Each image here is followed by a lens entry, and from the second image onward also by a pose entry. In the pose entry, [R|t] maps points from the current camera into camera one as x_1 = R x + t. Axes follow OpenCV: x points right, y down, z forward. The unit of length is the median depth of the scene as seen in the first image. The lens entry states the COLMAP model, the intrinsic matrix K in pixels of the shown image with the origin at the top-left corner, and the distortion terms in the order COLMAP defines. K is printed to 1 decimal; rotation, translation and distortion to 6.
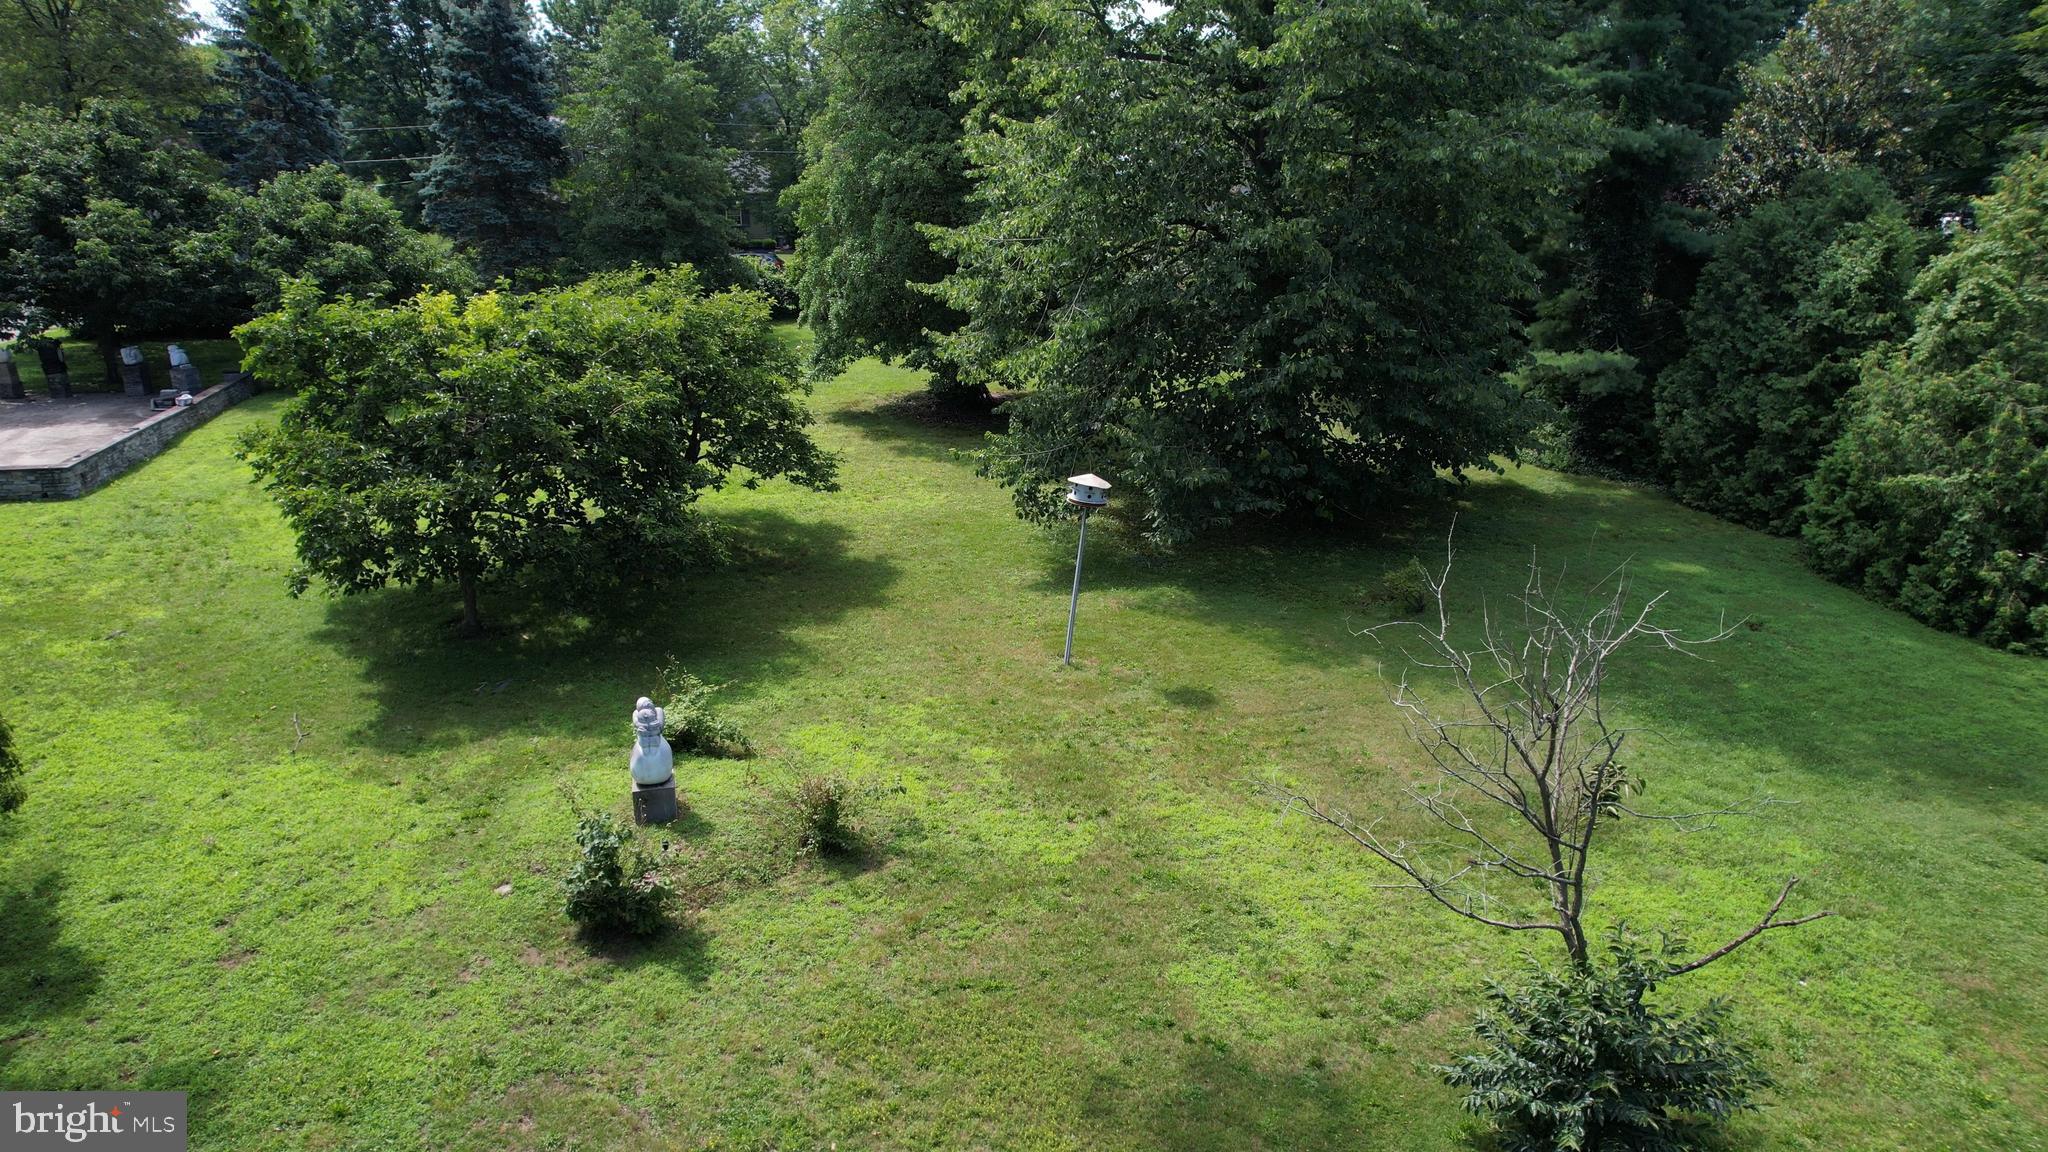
lens RADIAL K [[1306.1, 0, 1040.0], [0, 1306.1, 590.4], [0, 0, 1]] dist [-0.077270, 0.065761]
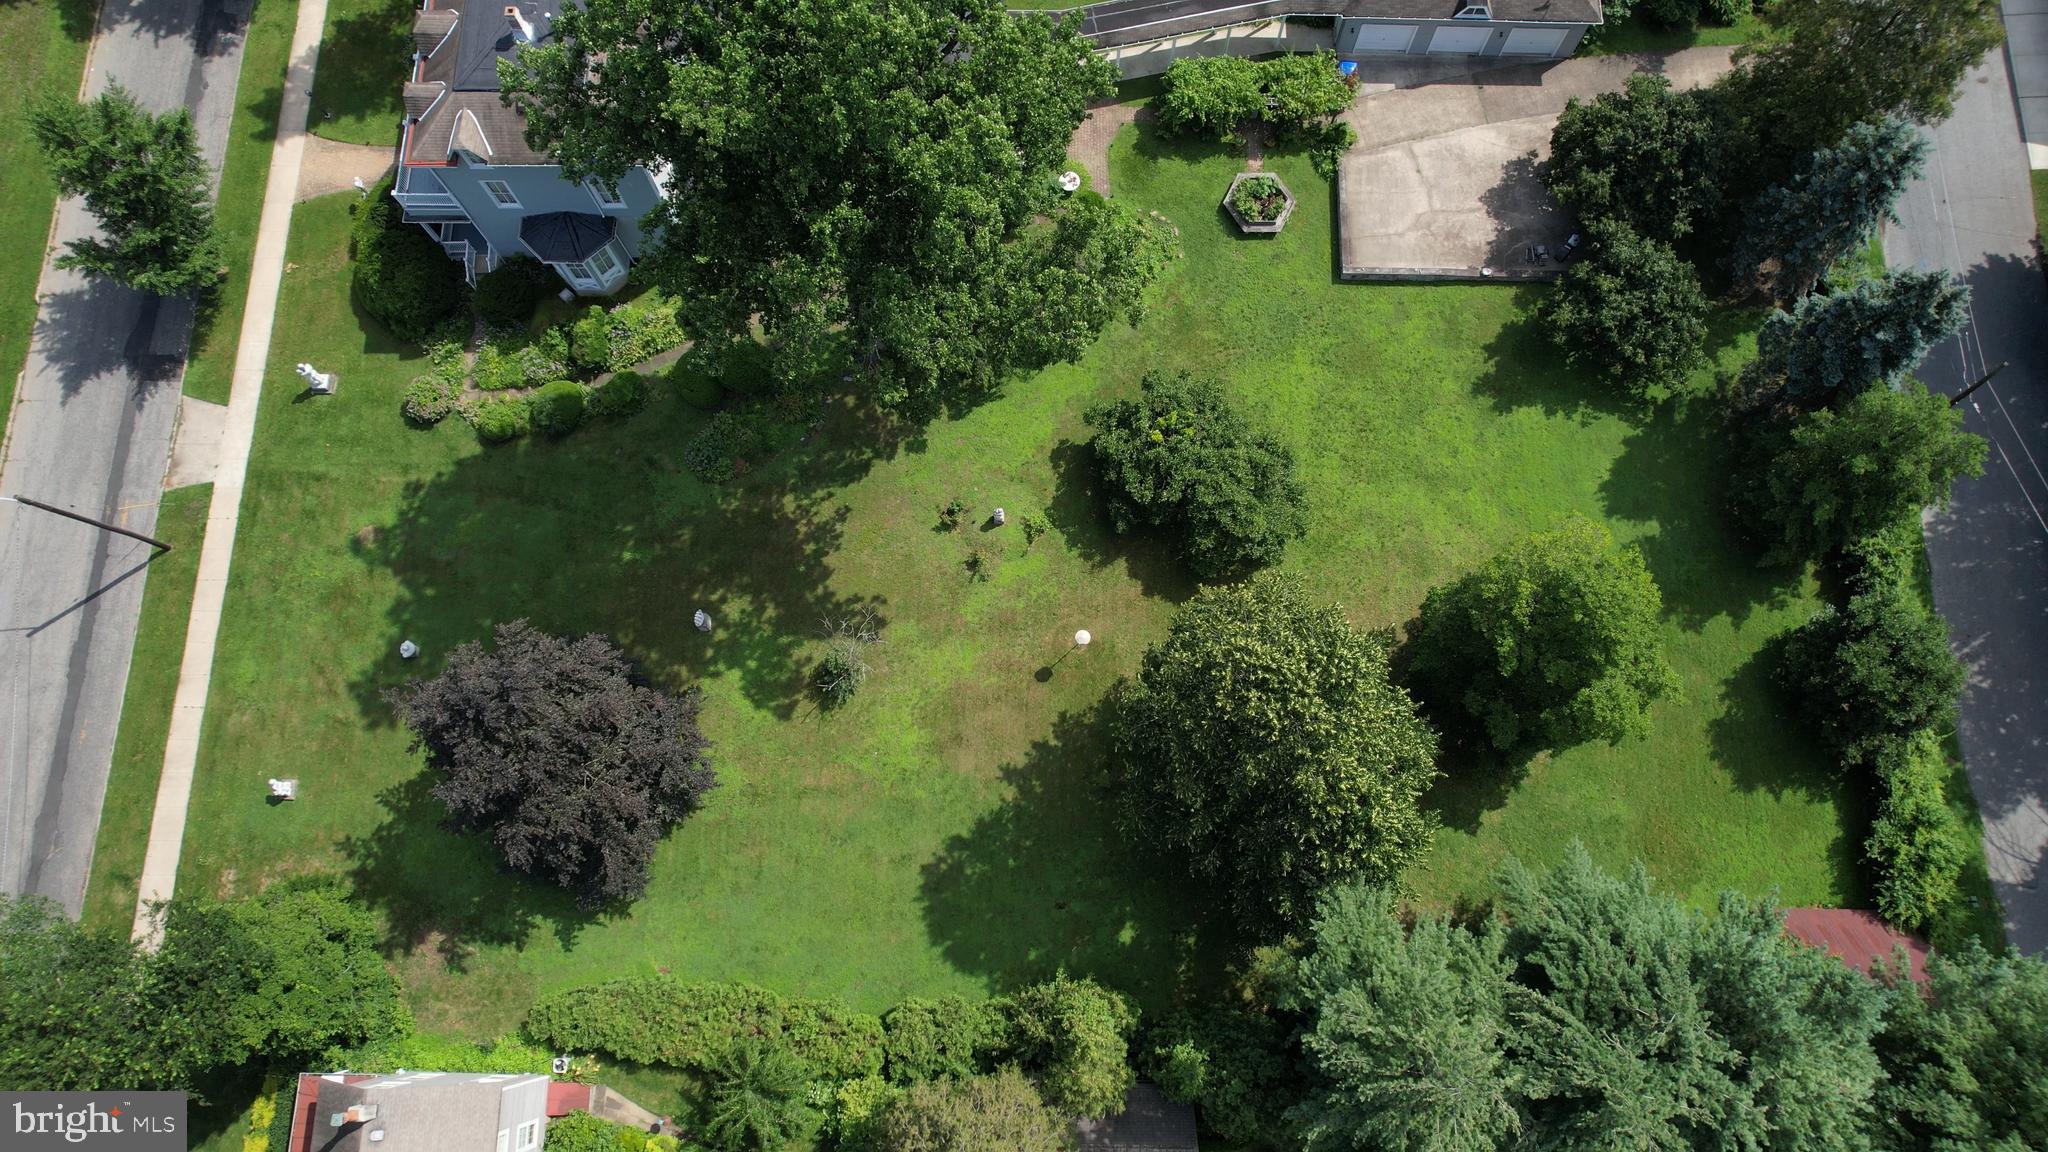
lens RADIAL K [[1298.8, 0, 1034.0], [0, 1298.8, 622.7], [0, 0, 1]] dist [-0.086264, 0.076820]
pose [[-0.248777, 0.937503, -0.243306, 0.623412], [-0.317145, 0.158508, 0.935037, -2.323940], [0.915166, 0.309779, 0.257891, 0.100779]]
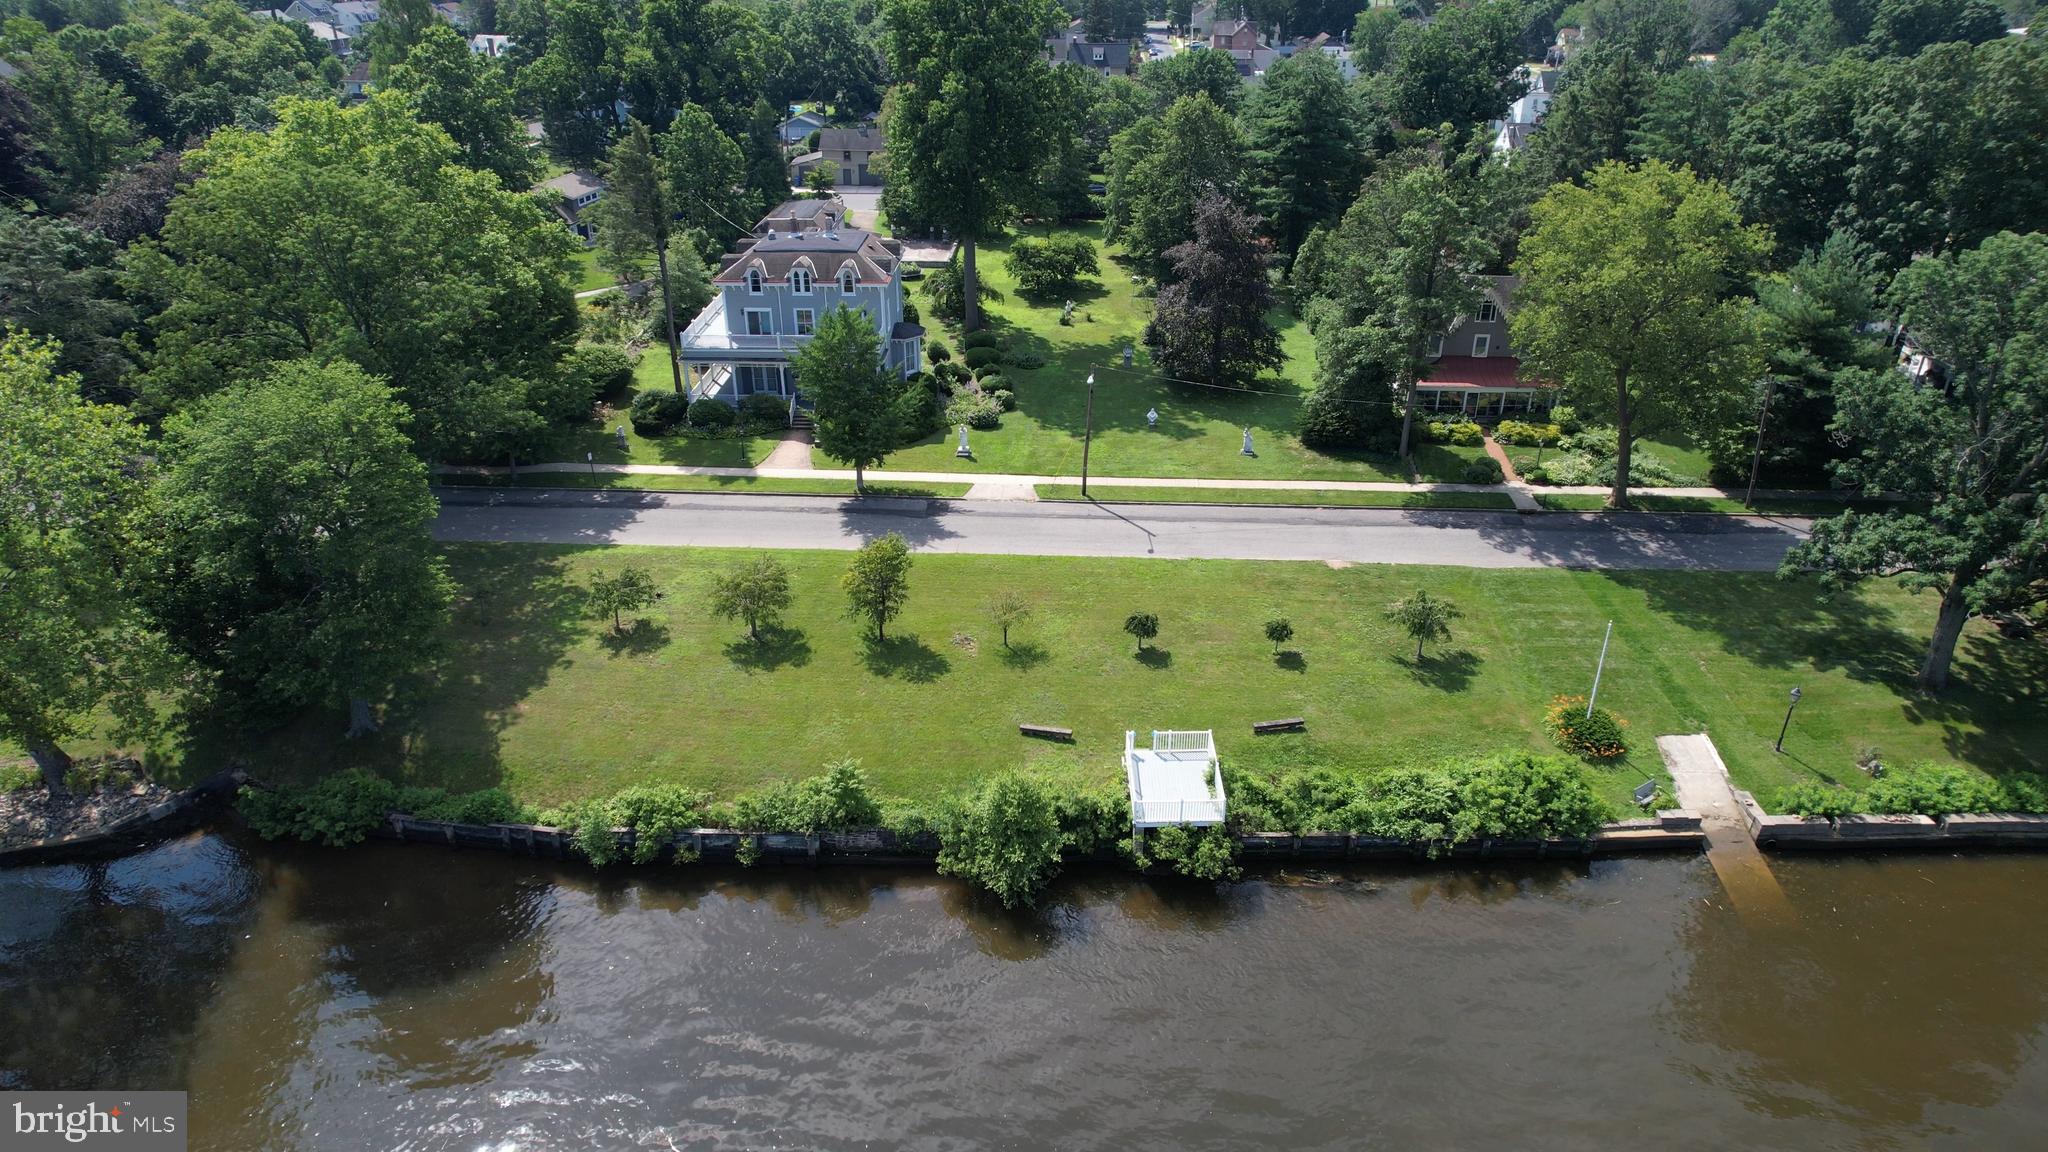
lens RADIAL K [[1311.5, 0, 1041.9], [0, 1311.5, 581.7], [0, 0, 1]] dist [-0.067153, 0.048901]
pose [[0.962886, 0.118173, -0.242662, 1.097536], [-0.080735, 0.983999, 0.158835, 0.335582], [0.257549, -0.133349, 0.957020, -4.519393]]
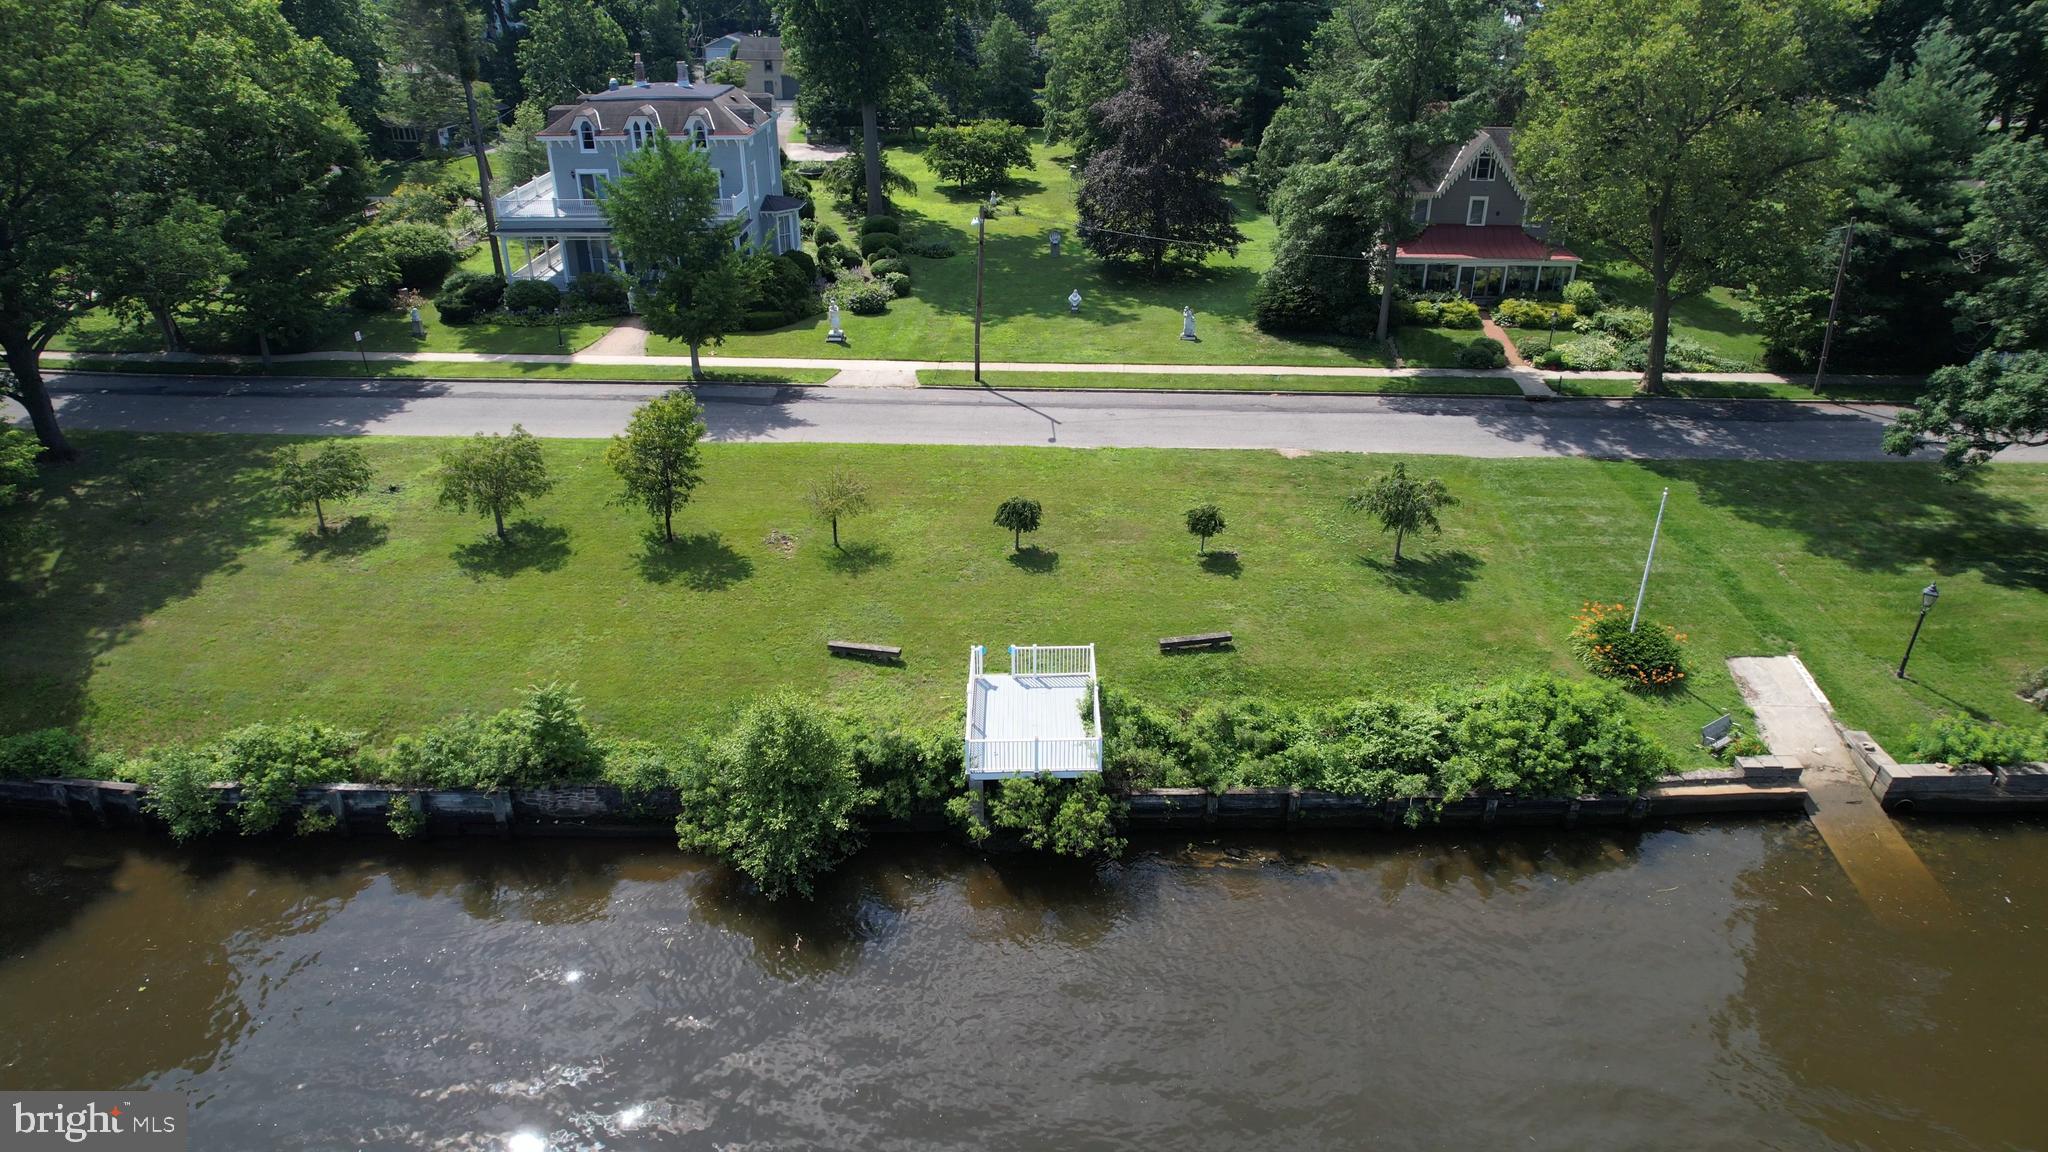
lens RADIAL K [[1311.3, 0, 1039.9], [0, 1311.3, 584.6], [0, 0, 1]] dist [-0.077700, 0.071201]
pose [[0.963542, 0.115848, -0.241178, 1.178865], [-0.077679, 0.983700, 0.162172, 0.636701], [0.256034, -0.137525, 0.956835, -3.738667]]
